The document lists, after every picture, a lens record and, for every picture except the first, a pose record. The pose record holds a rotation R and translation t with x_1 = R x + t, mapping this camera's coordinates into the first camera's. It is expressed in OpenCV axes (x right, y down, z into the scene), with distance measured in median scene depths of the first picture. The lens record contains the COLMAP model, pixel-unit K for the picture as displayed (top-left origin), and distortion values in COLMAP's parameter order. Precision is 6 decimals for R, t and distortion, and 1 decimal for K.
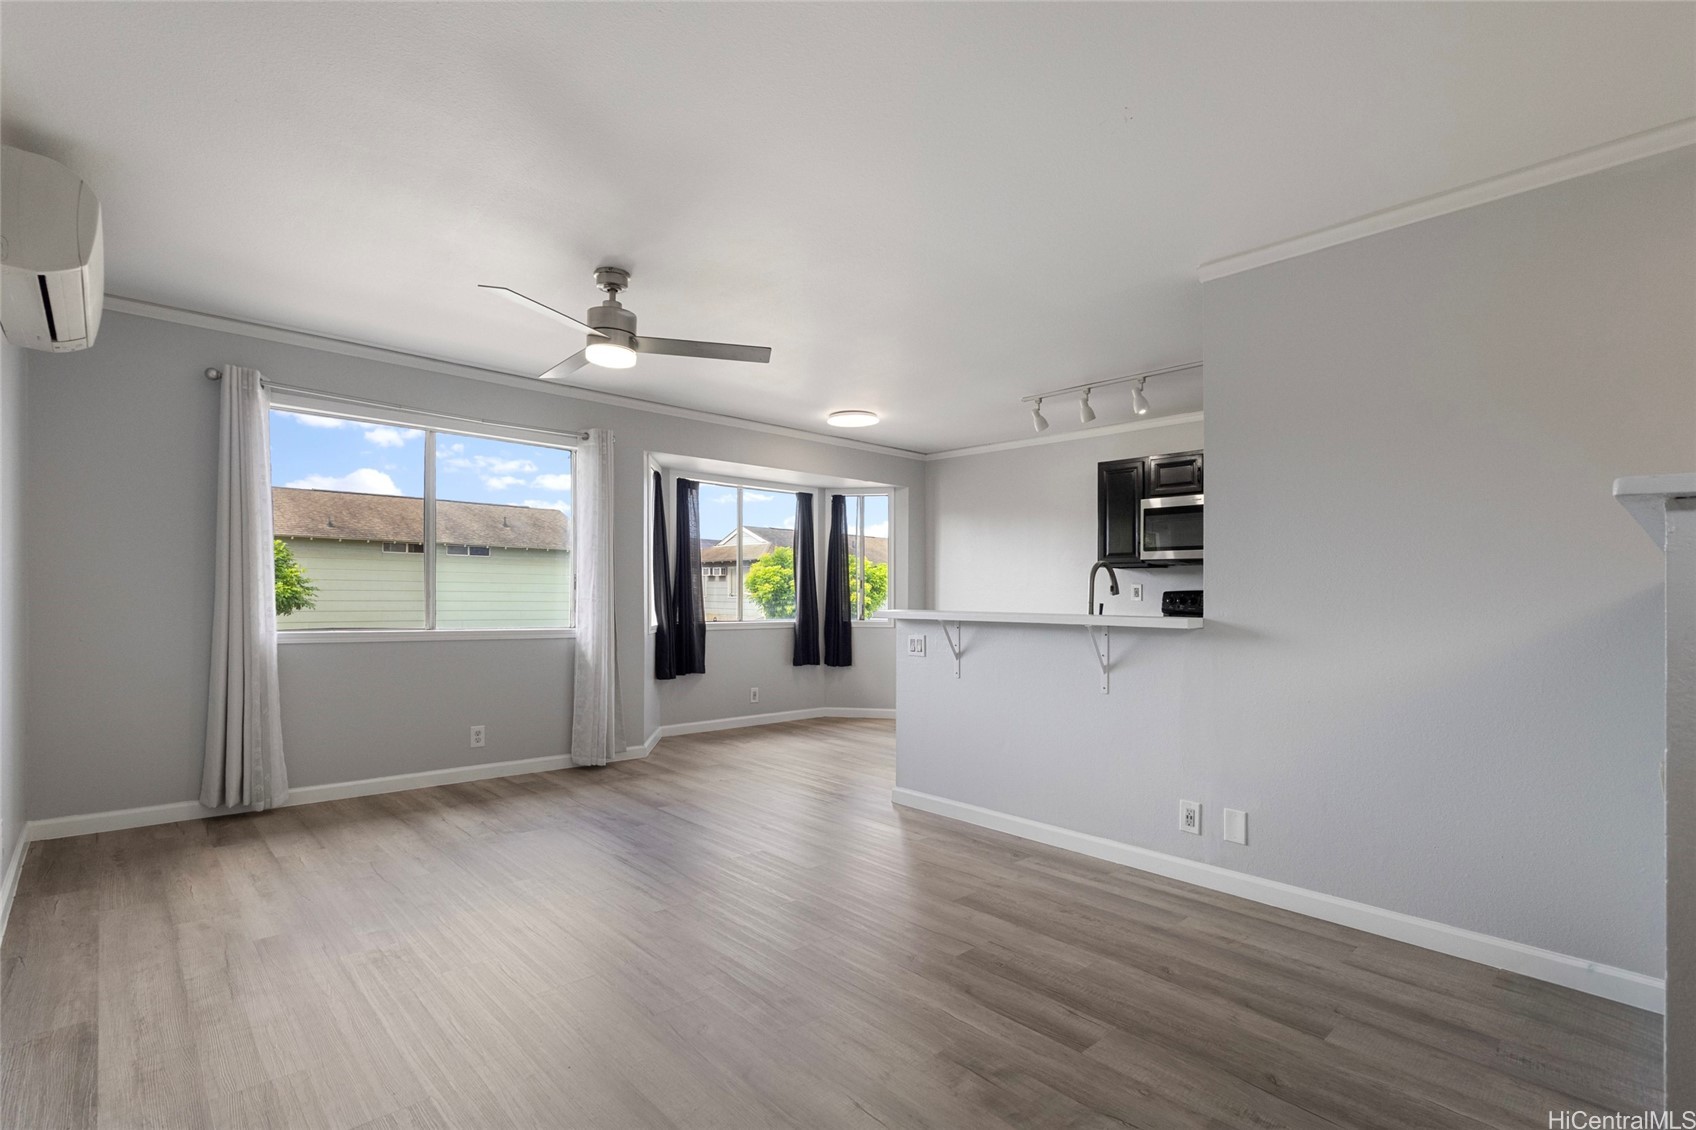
lens RADIAL K [[790.0, 0, 842.8], [0, 790.0, 591.9], [0, 0, 1]] dist [0.001613, 0.000682]
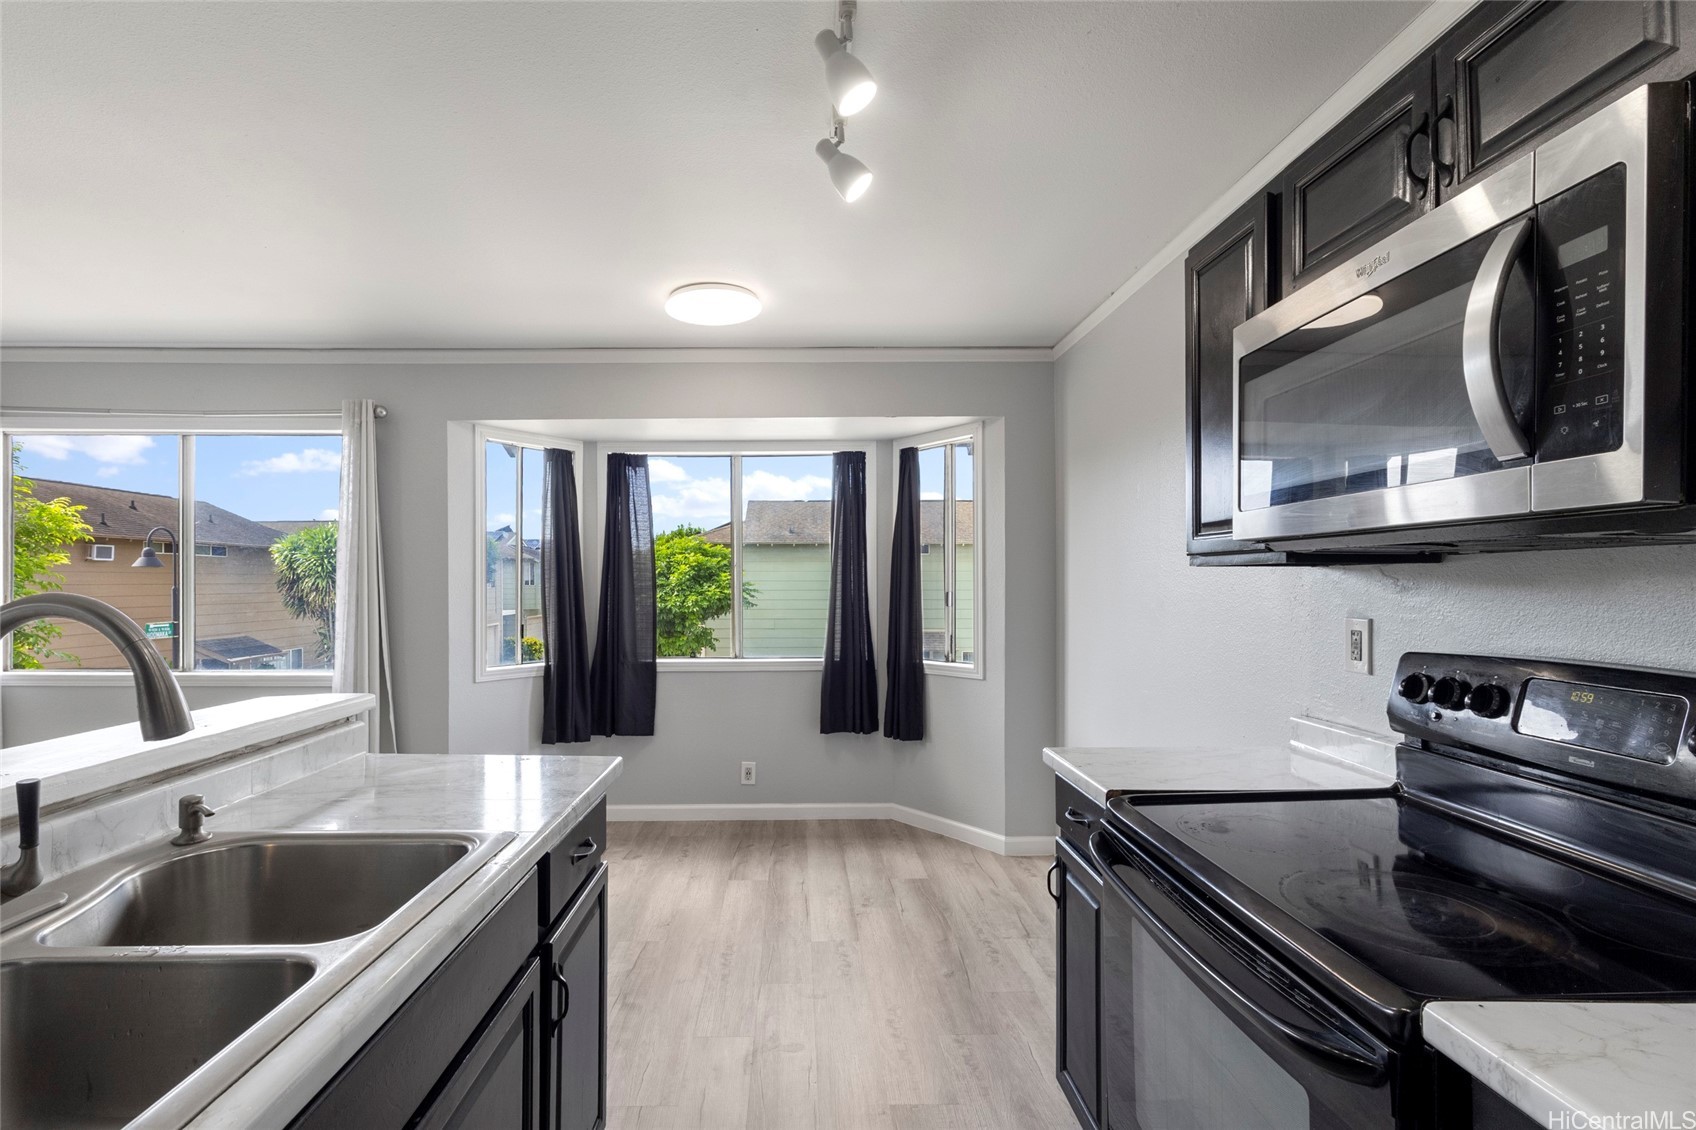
lens RADIAL K [[796.8, 0, 806.1], [0, 796.8, 588.7], [0, 0, 1]] dist [0.001131, 0.000366]
pose [[0.738760, -0.008413, -0.673916, 0.537856], [0.013802, 0.999901, 0.002648, -0.032290], [0.673827, -0.011257, 0.738804, 0.810645]]
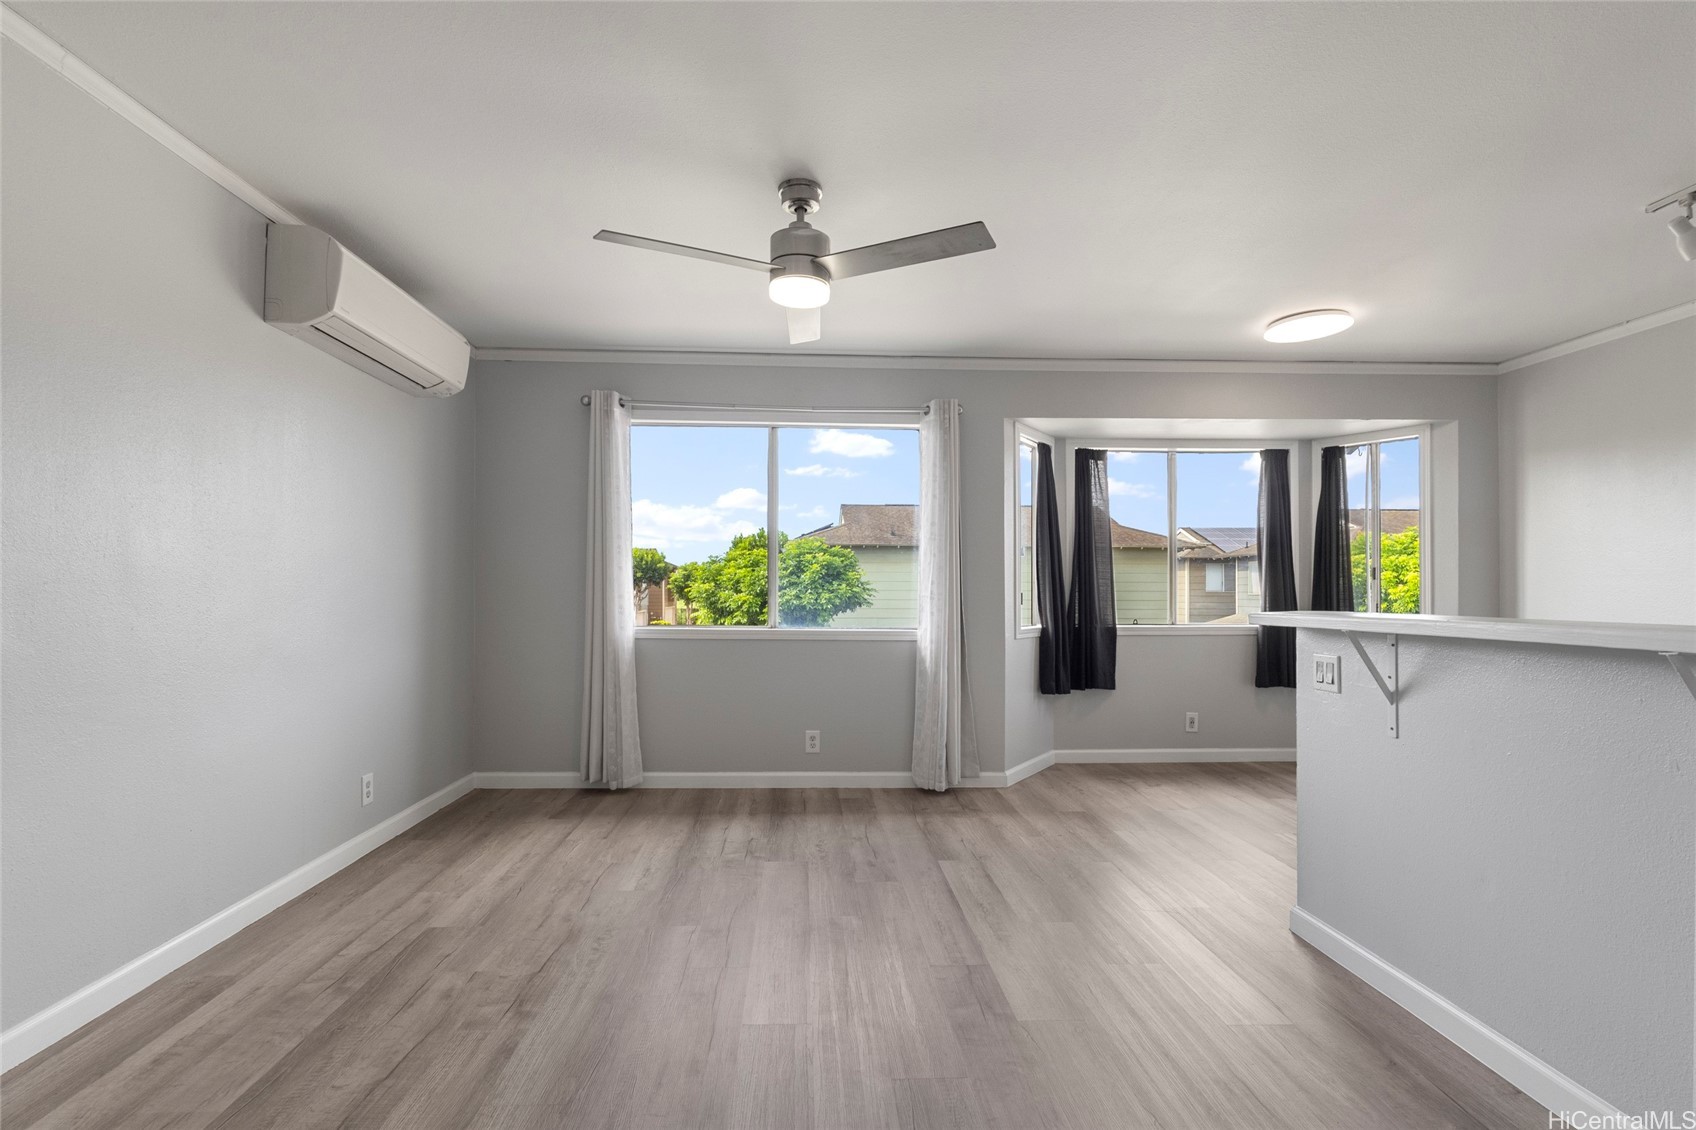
lens RADIAL K [[790.0, 0, 842.8], [0, 790.0, 591.9], [0, 0, 1]] dist [0.001613, 0.000682]
pose [[0.764748, -0.008777, -0.644270, 0.178896], [0.009757, 0.999950, -0.002041, 0.005266], [0.644256, -0.004725, 0.764795, 0.296767]]
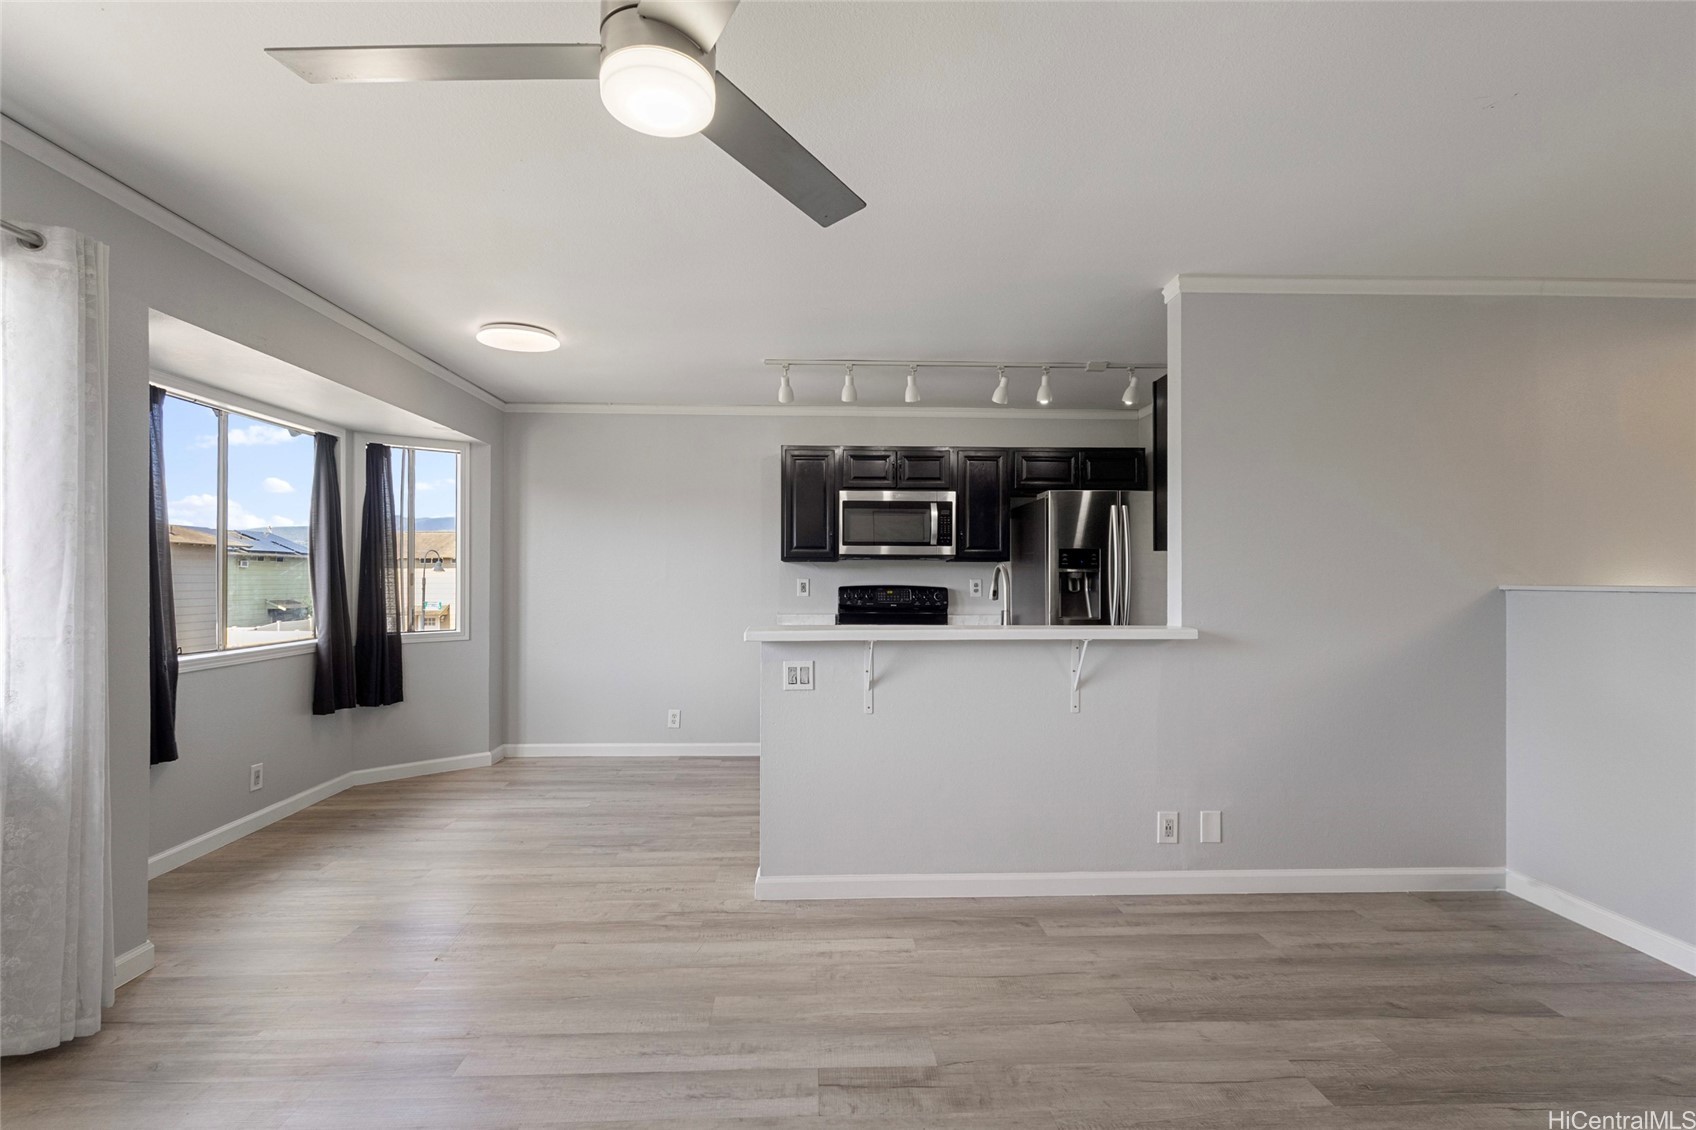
lens RADIAL K [[775.0, 0, 844.5], [0, 775.0, 572.8], [0, 0, 1]] dist [0.003205, 0.000401]
pose [[0.657388, -0.007511, 0.753515, -0.378601], [0.003673, 0.999970, 0.006763, -0.028864], [-0.753544, -0.001679, 0.657396, 0.453204]]
